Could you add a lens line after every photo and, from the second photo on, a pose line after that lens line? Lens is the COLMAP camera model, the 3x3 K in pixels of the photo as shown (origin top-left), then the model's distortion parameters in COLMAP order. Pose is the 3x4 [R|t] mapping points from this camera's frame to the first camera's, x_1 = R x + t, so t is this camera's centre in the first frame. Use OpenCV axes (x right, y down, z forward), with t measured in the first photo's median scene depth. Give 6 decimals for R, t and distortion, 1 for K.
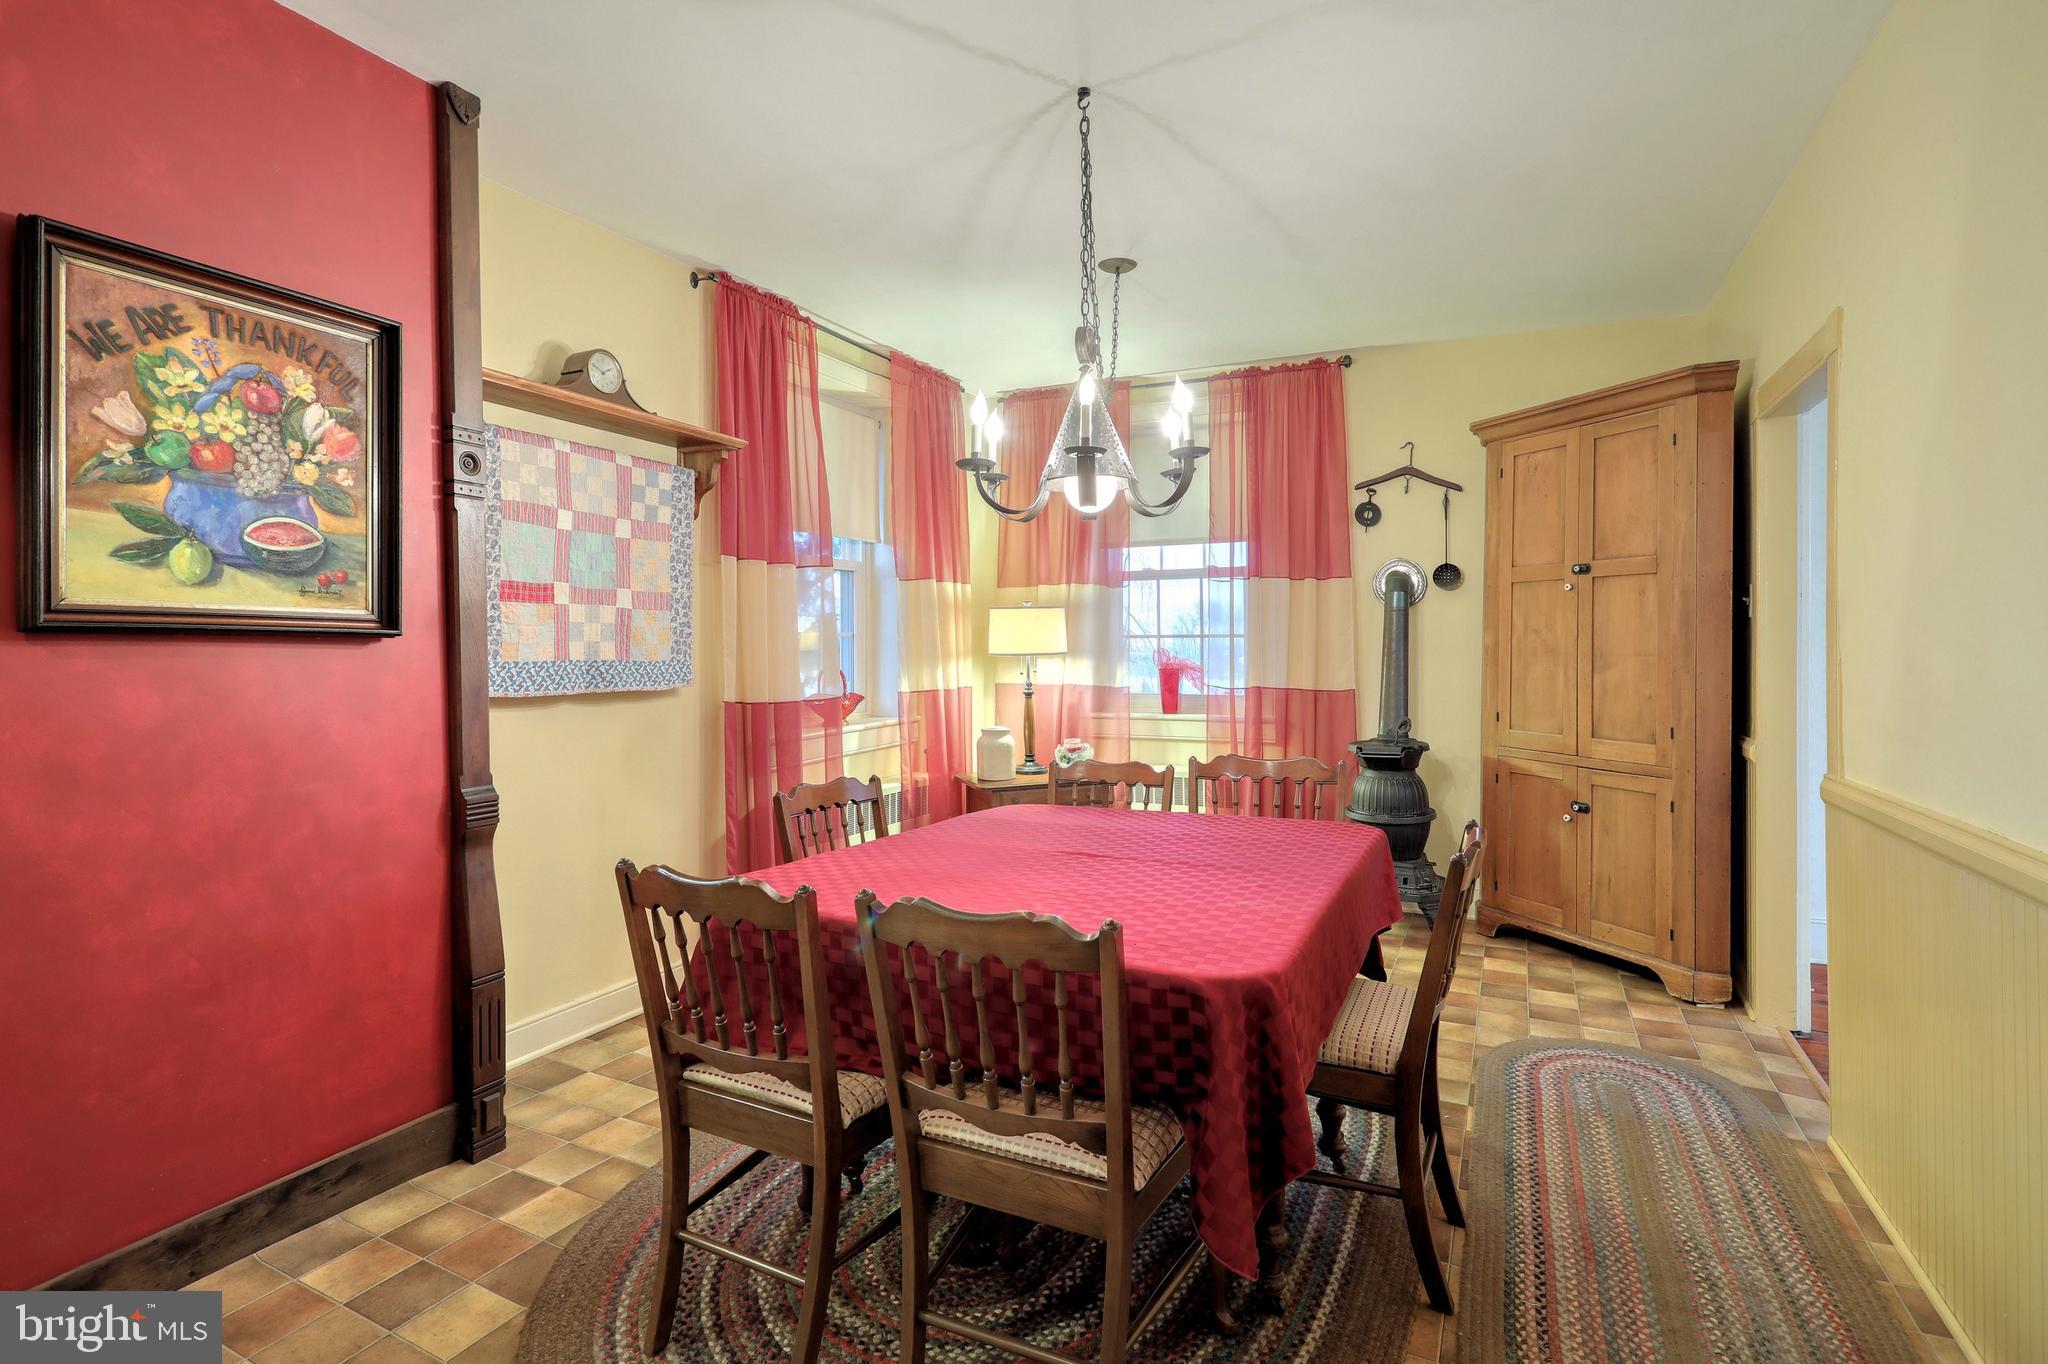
lens RADIAL K [[979.6, 0, 1026.7], [0, 979.6, 687.6], [0, 0, 1]] dist [0.000514, 0.001221]
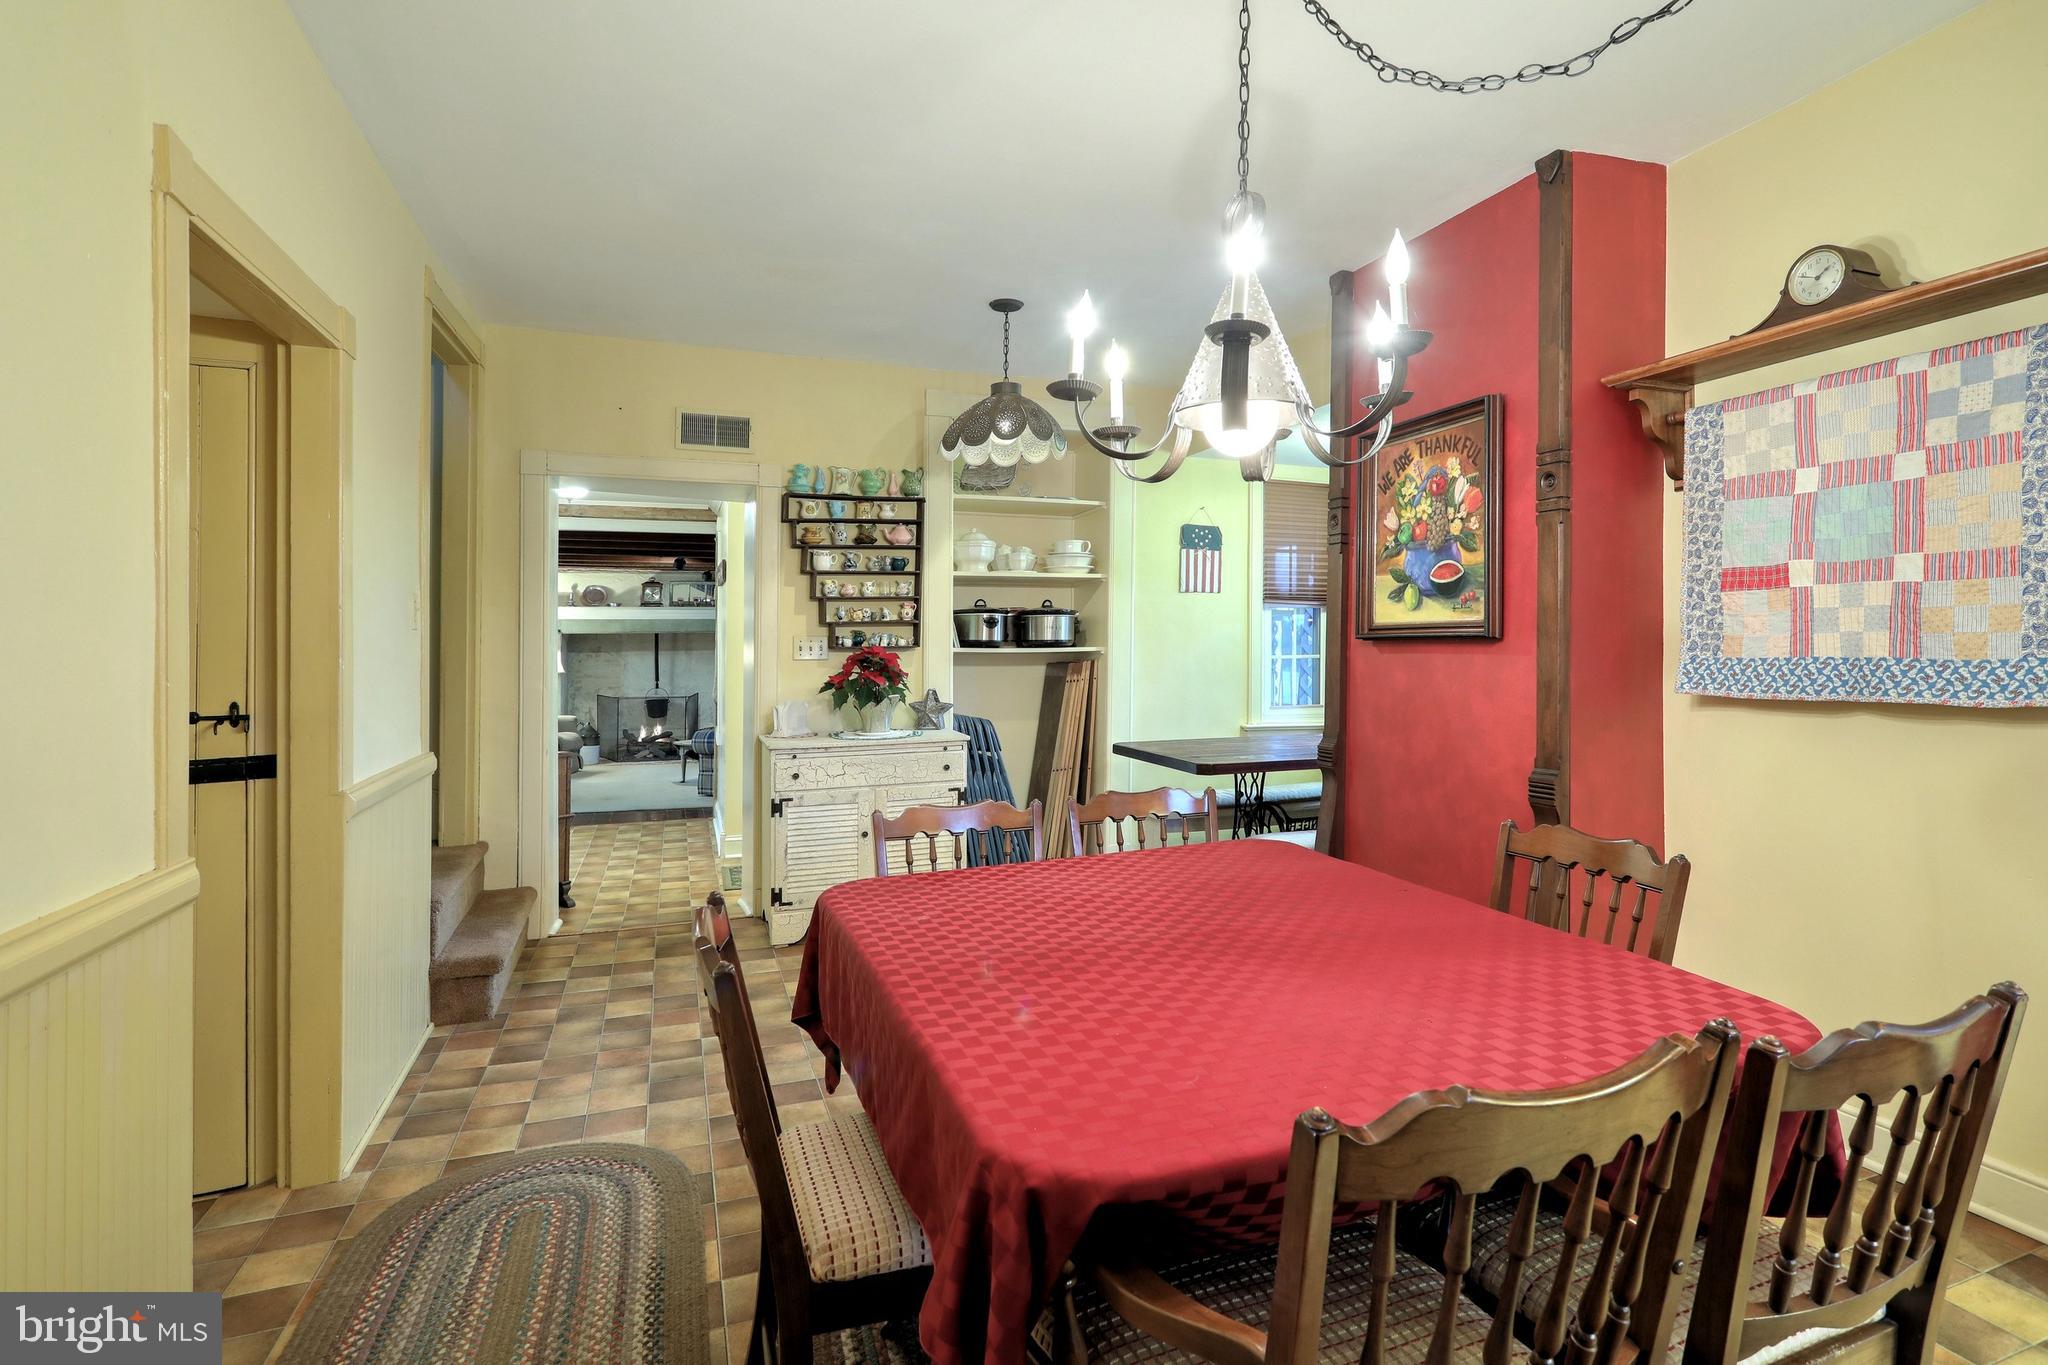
lens RADIAL K [[979.6, 0, 1038.1], [0, 979.6, 640.6], [0, 0, 1]] dist [0.000514, 0.001221]
pose [[-0.674015, -0.001572, -0.738716, 0.567330], [-0.016391, 0.999783, 0.012827, -0.044030], [0.738536, 0.020754, -0.673895, 1.144362]]
